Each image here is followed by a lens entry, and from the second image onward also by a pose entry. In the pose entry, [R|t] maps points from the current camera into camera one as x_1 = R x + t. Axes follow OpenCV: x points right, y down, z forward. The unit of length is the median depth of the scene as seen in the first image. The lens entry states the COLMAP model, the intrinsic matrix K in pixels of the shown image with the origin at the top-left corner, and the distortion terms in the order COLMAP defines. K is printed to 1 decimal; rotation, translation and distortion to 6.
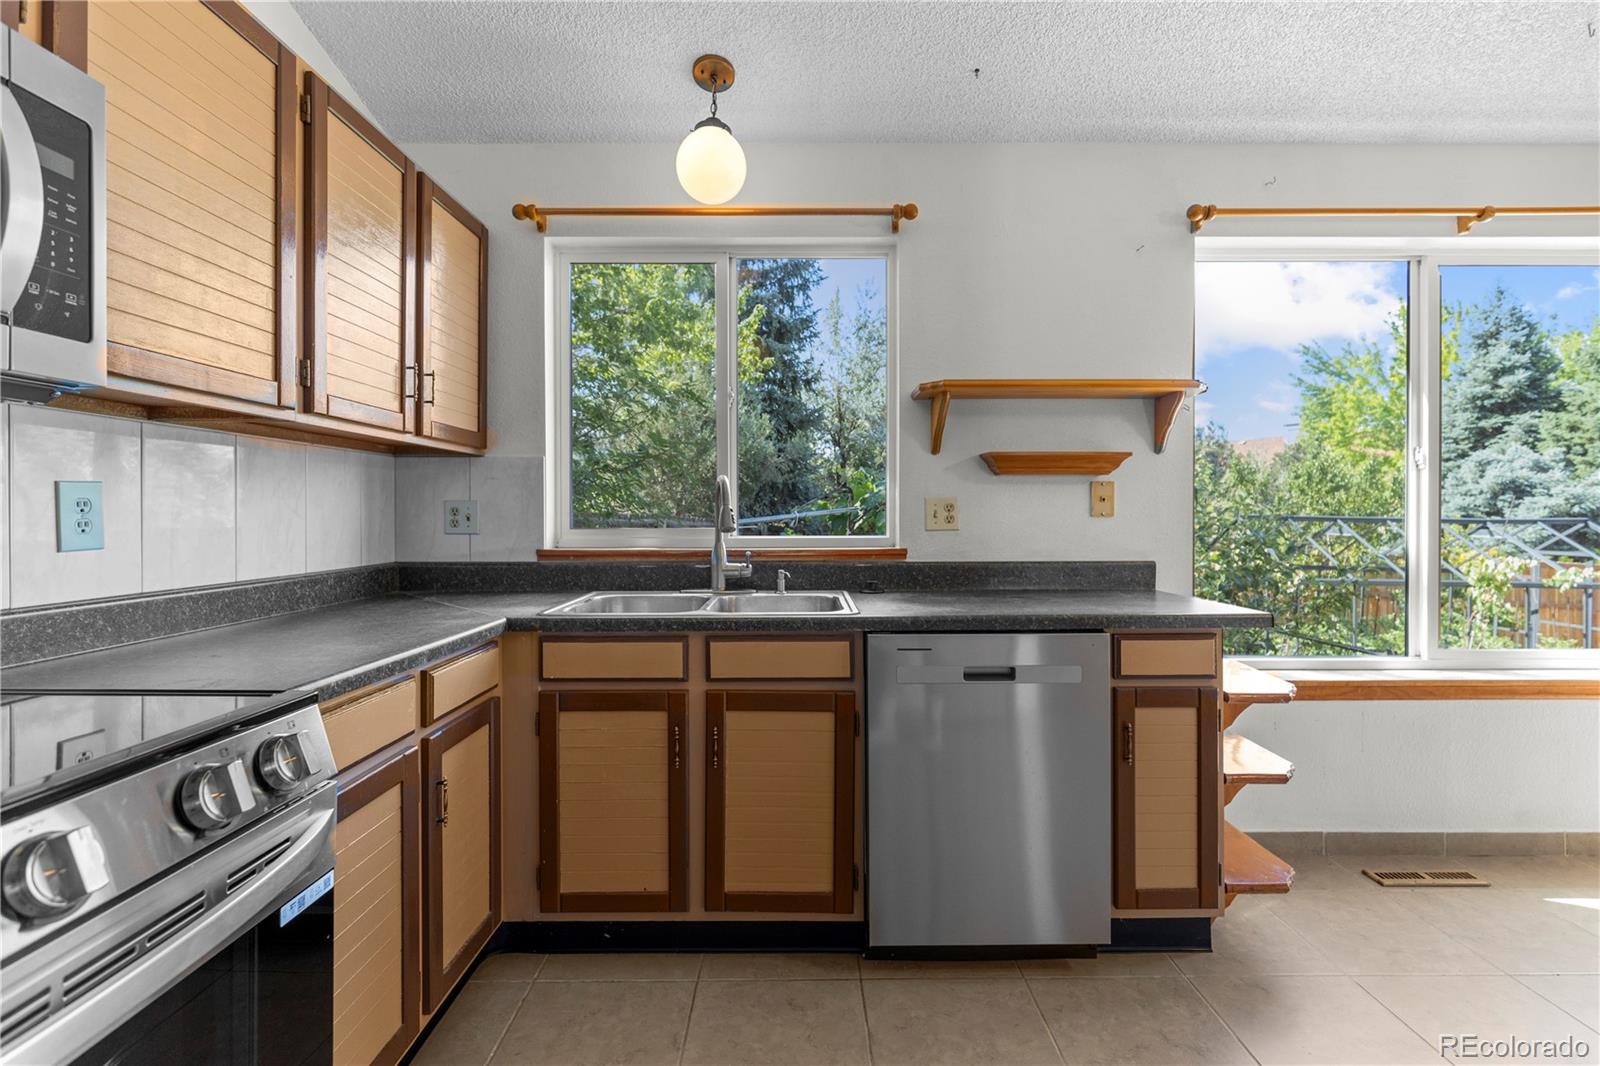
lens RADIAL K [[722.8, 0, 801.5], [0, 722.8, 523.3], [0, 0, 1]] dist [0.004706, 0.000053]
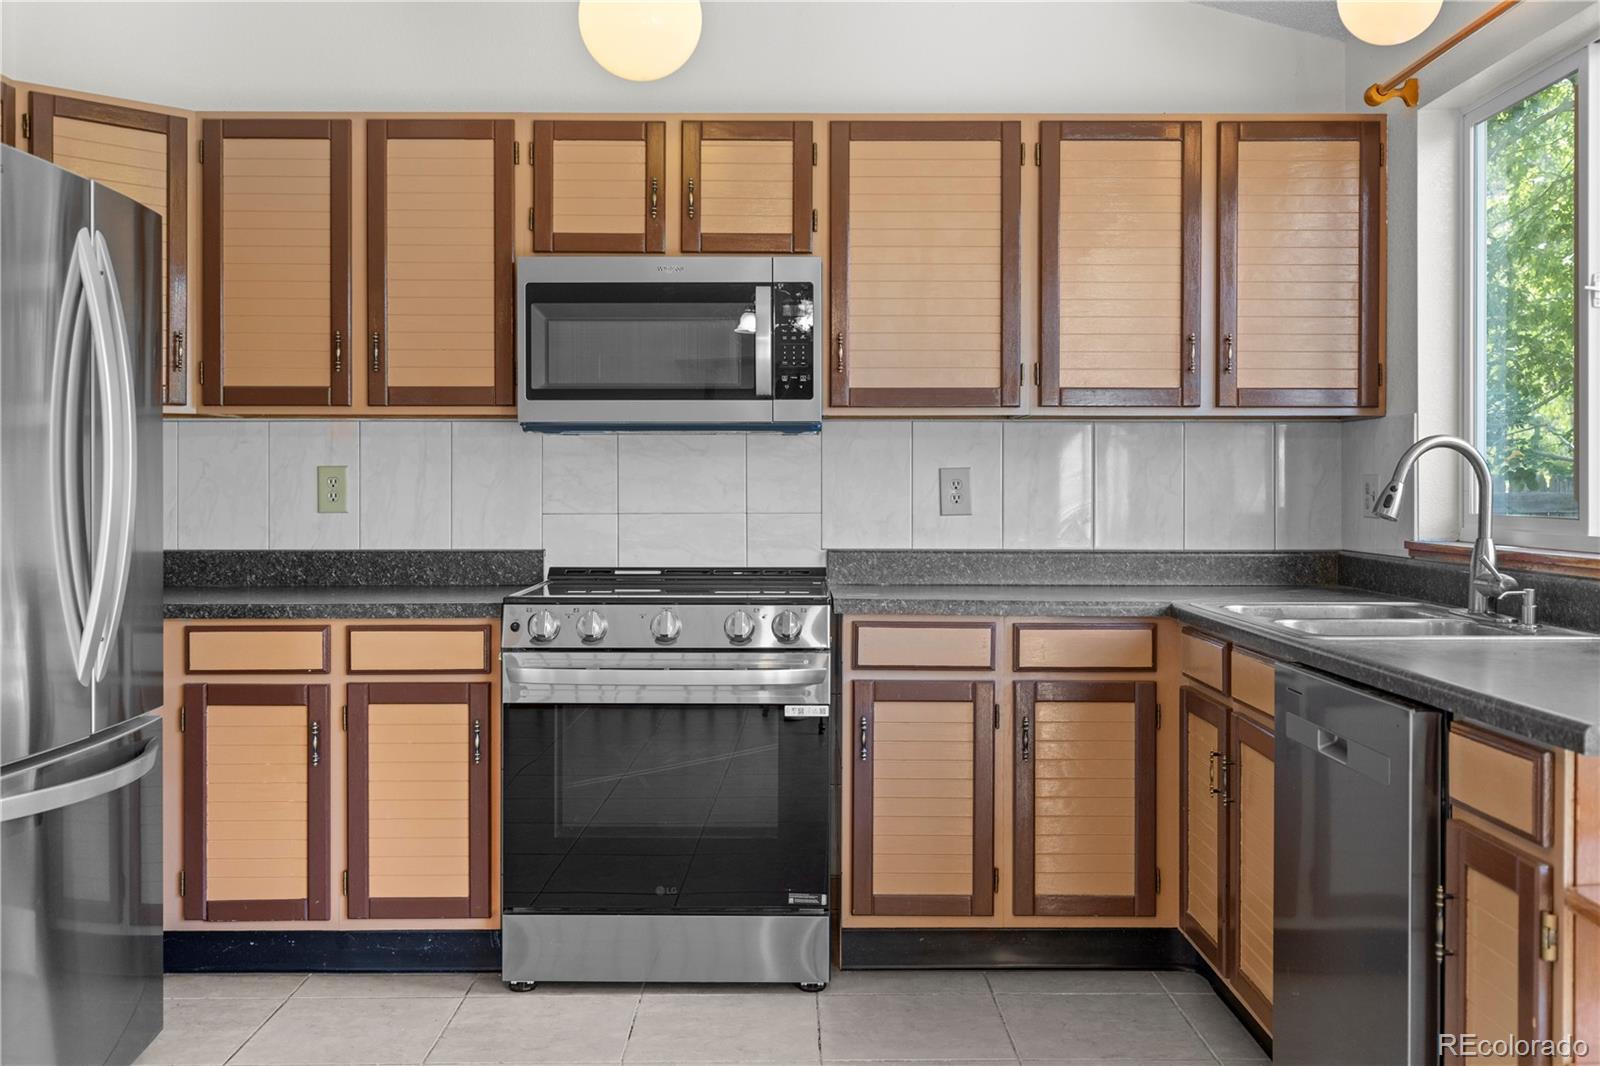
lens RADIAL K [[1520.7, 0, 806.3], [0, 1520.7, 531.1], [0, 0, 1]] dist [-0.005209, 0.000000]
pose [[0.001732, 0.030713, -0.999527, 0.452158], [-0.015979, 0.999401, 0.030682, -0.004288], [0.999871, 0.015919, 0.002222, 0.150697]]
